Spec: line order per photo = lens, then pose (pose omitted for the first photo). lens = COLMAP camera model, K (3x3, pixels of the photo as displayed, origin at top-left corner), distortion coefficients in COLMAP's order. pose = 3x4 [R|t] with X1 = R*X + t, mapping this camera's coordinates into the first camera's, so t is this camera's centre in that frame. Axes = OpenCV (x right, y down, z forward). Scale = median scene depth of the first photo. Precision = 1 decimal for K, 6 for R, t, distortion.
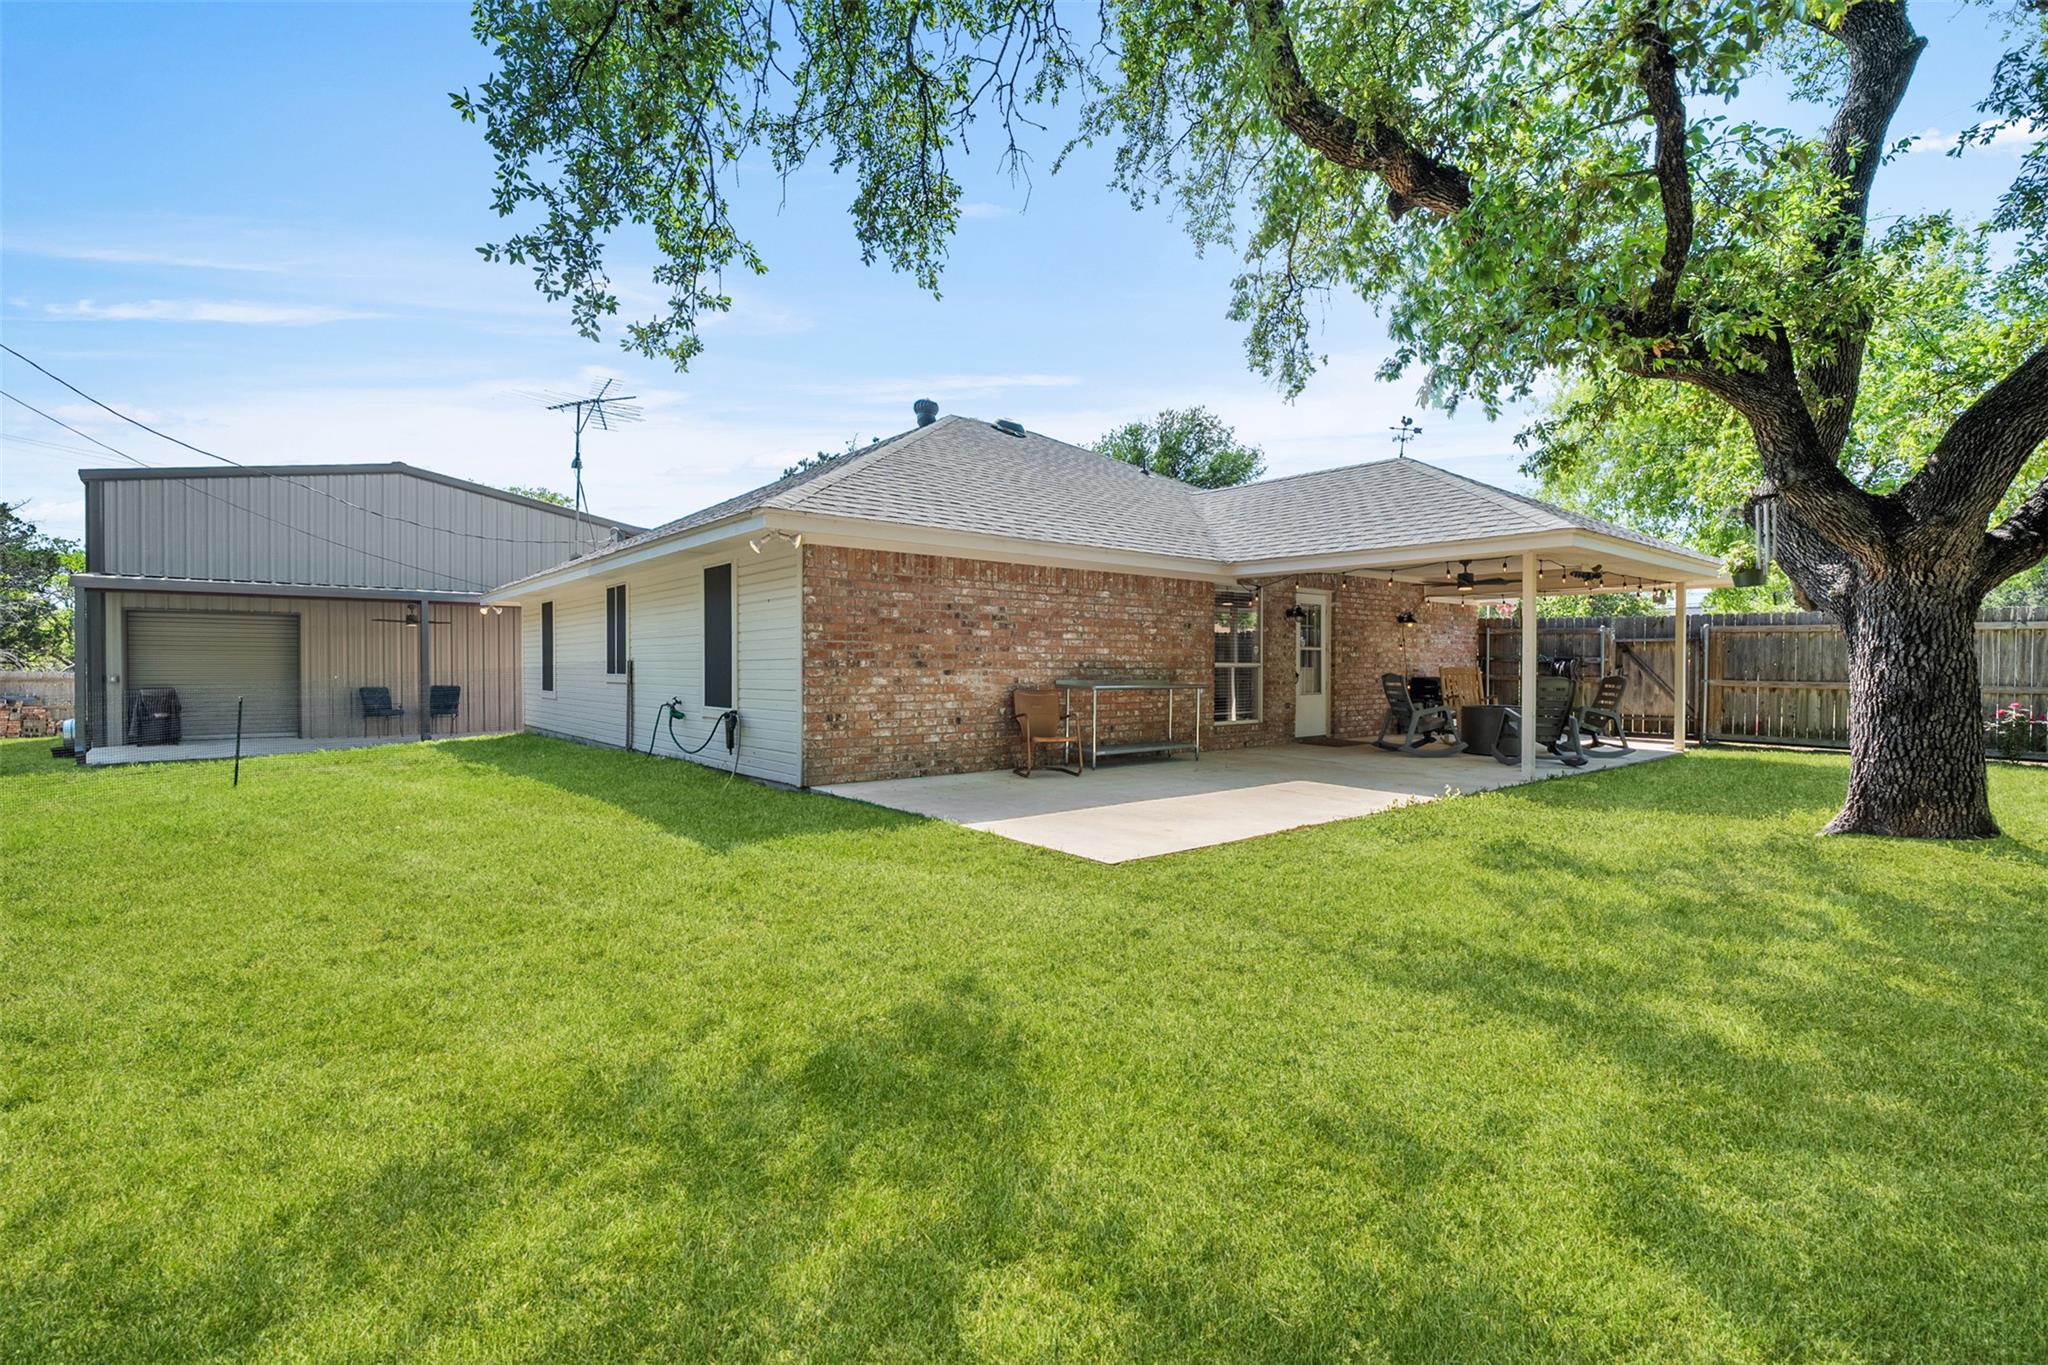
lens RADIAL K [[932.4, 0, 1030.5], [0, 932.4, 671.2], [0, 0, 1]] dist [-0.003548, 0.001926]
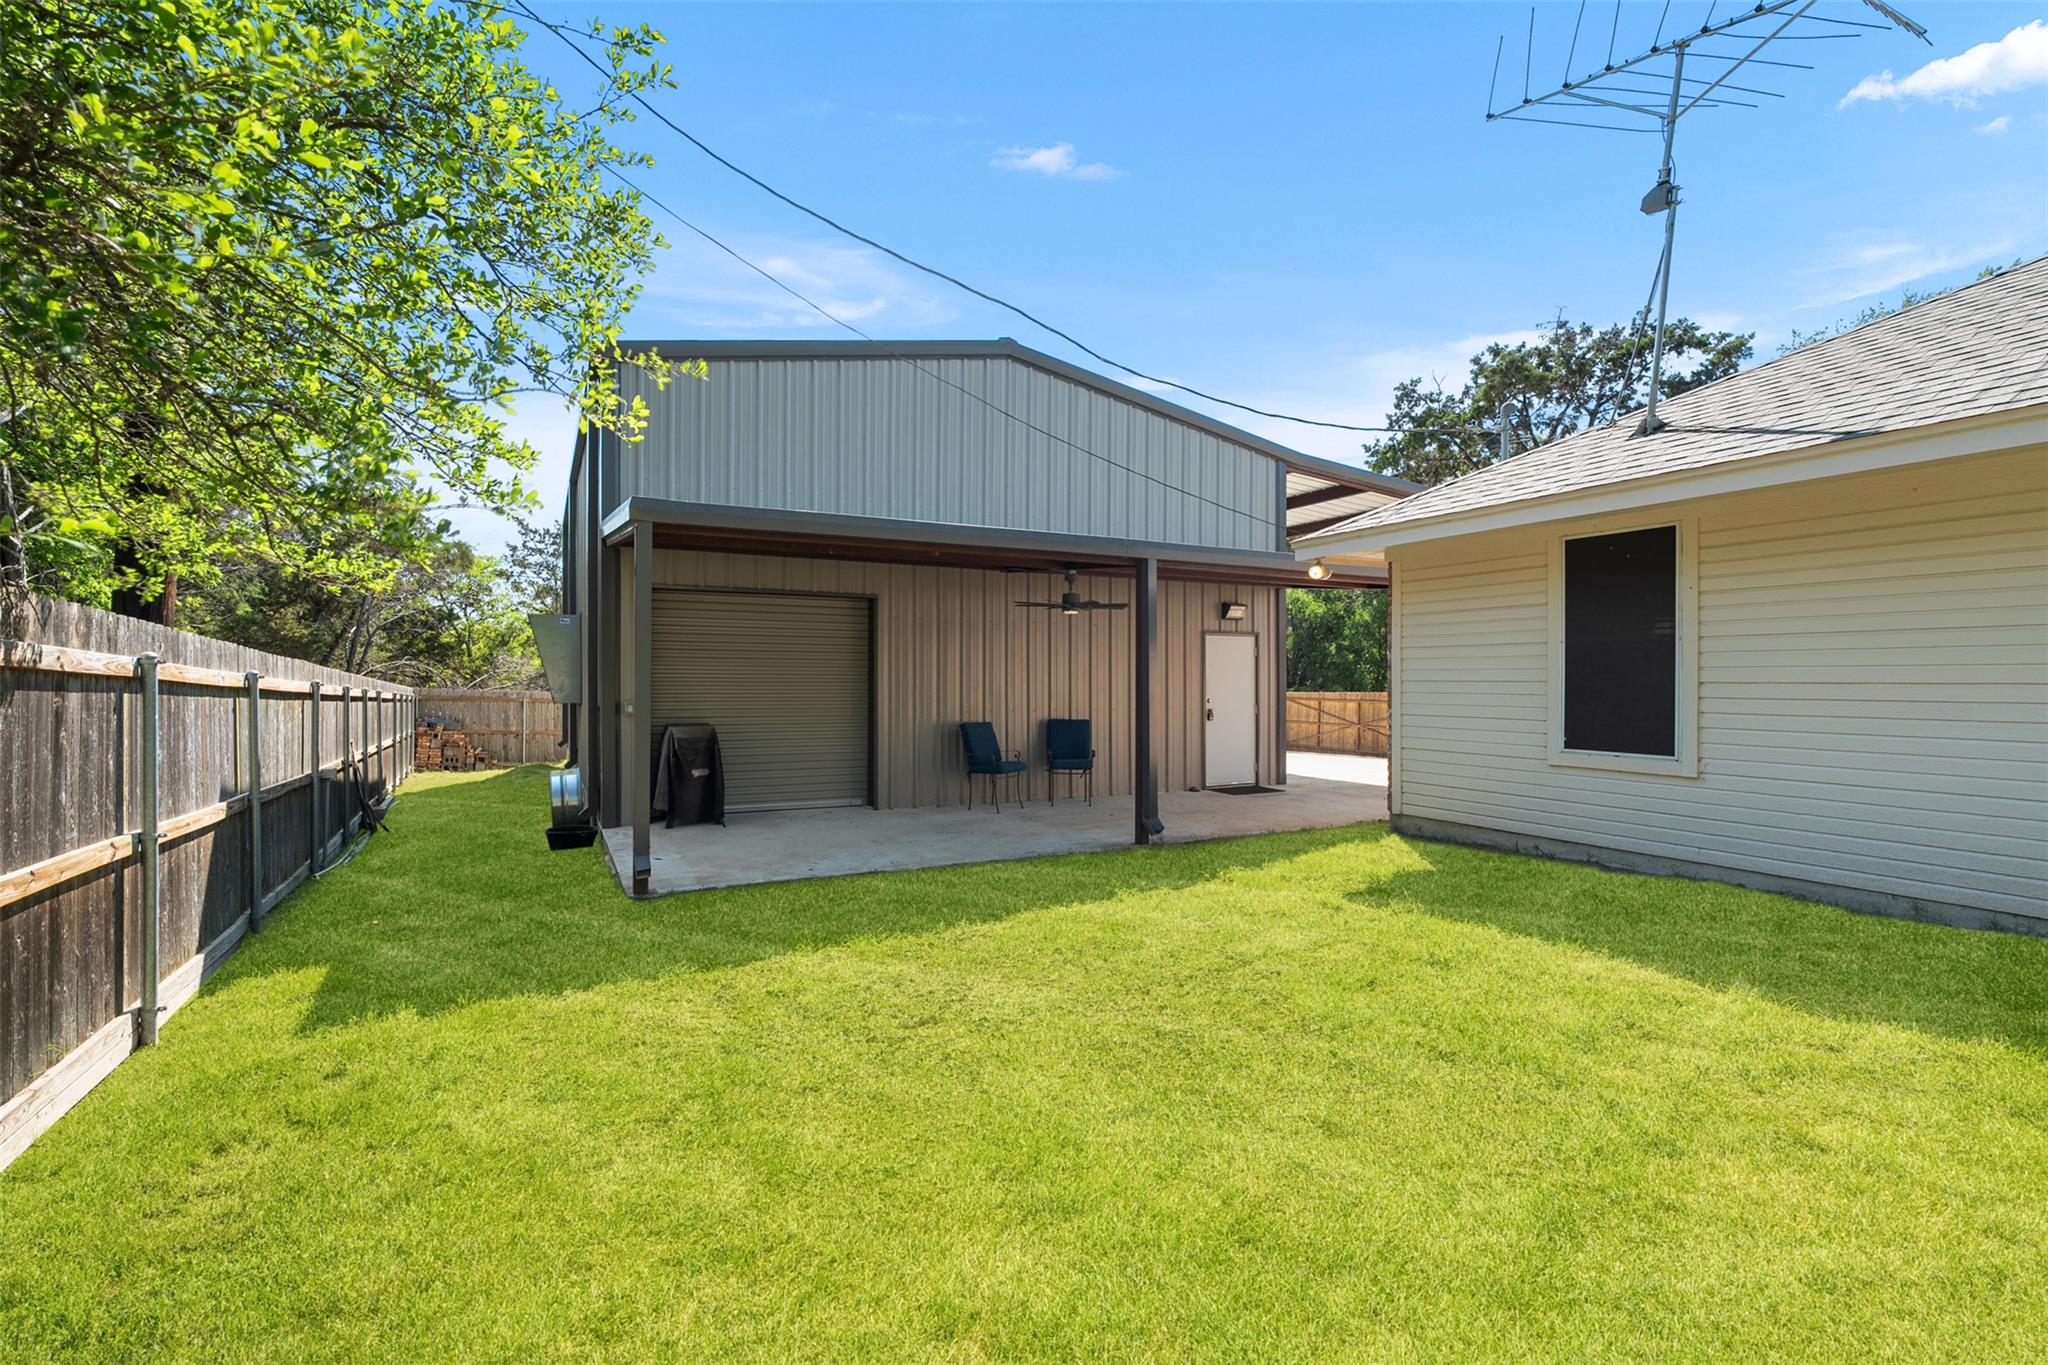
lens RADIAL K [[932.4, 0, 1016.2], [0, 932.4, 677.8], [0, 0, 1]] dist [-0.003548, 0.001926]
pose [[0.971834, 0.003403, -0.235641, -0.543638], [-0.005758, 0.999940, -0.009303, -0.005068], [0.235595, 0.010398, 0.971796, 0.439567]]
